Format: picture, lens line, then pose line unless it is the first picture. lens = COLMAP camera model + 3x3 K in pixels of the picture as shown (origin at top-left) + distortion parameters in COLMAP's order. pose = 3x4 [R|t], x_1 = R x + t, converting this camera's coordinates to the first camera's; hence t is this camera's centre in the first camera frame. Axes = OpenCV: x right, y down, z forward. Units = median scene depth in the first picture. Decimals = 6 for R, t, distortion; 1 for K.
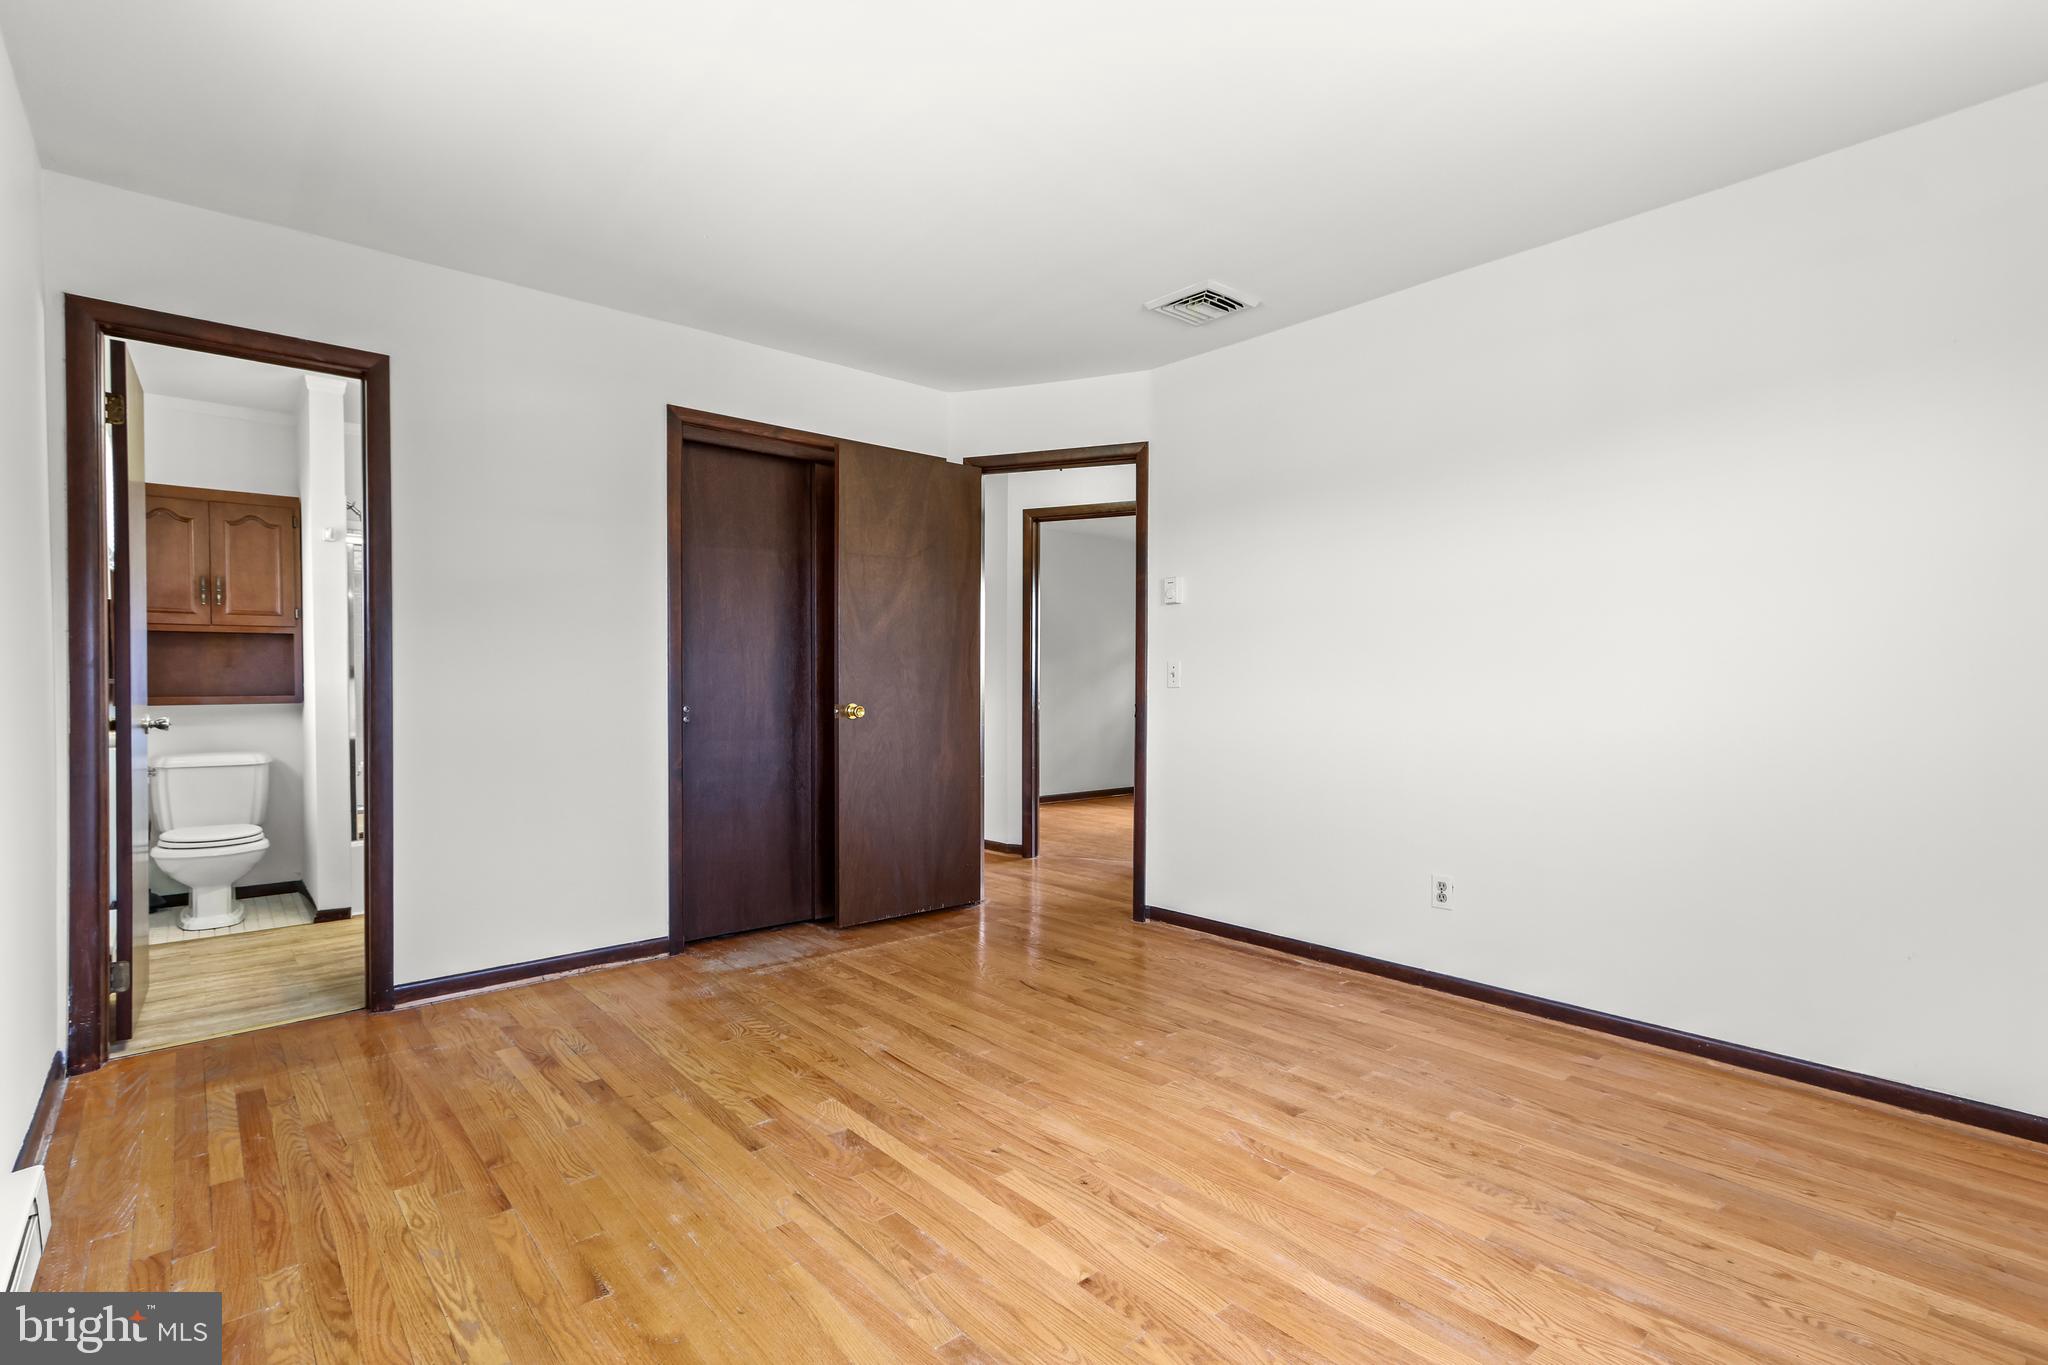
lens RADIAL K [[943.1, 0, 1023.4], [0, 943.1, 694.2], [0, 0, 1]] dist [-0.002178, 0.004261]
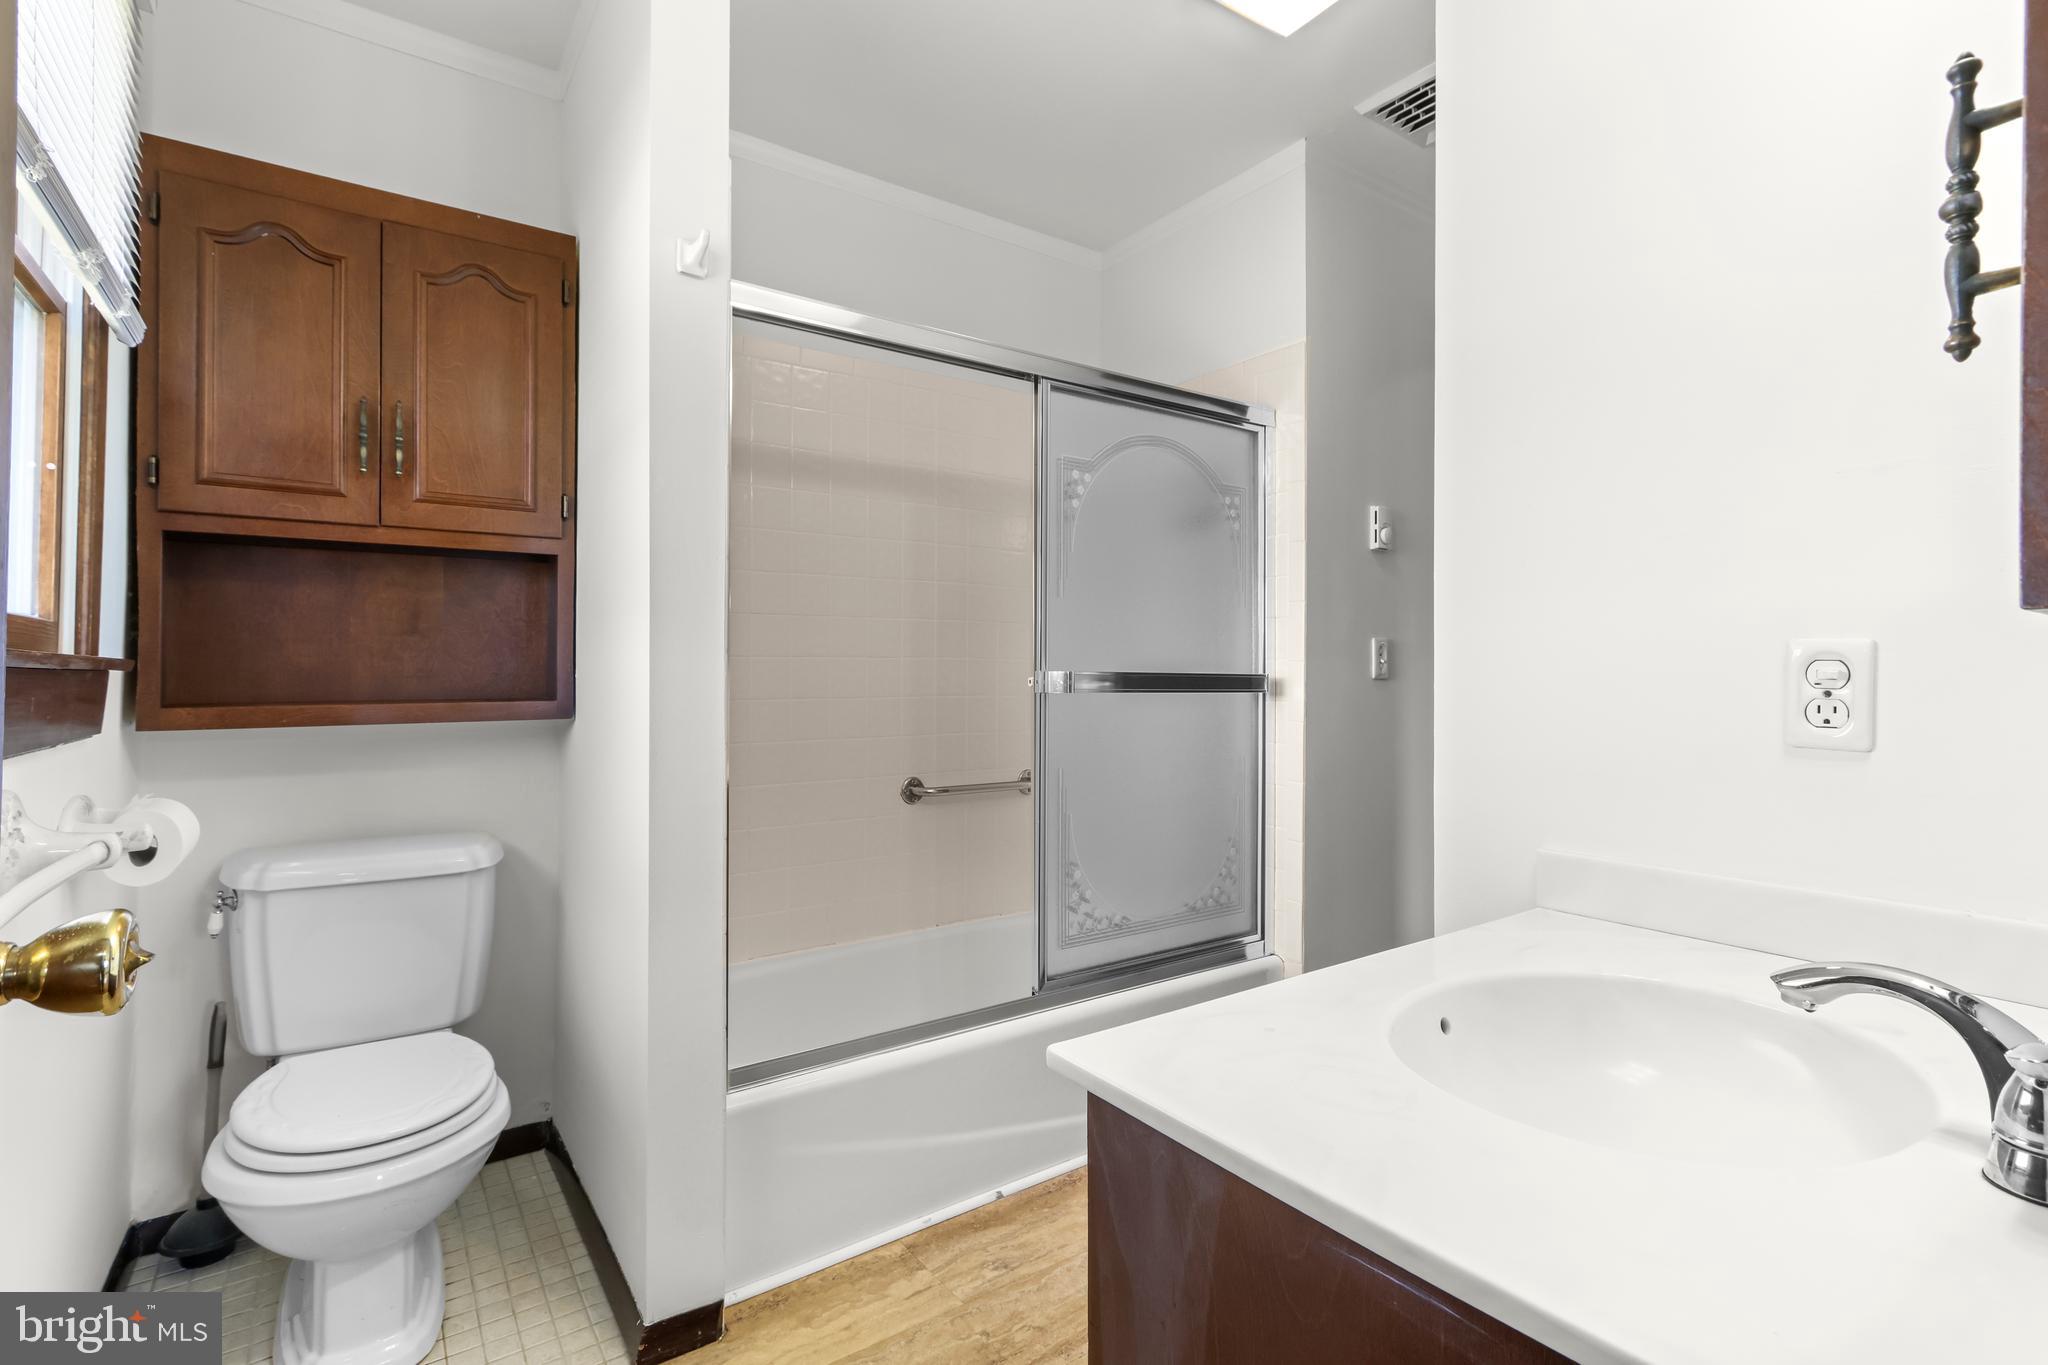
lens RADIAL K [[943.1, 0, 1017.8], [0, 943.1, 639.6], [0, 0, 1]] dist [-0.002178, 0.004261]
pose [[0.995237, 0.004351, -0.097387, -0.540365], [-0.007193, 0.999558, -0.028850, -0.015513], [0.097218, 0.029413, 0.994828, 0.616508]]
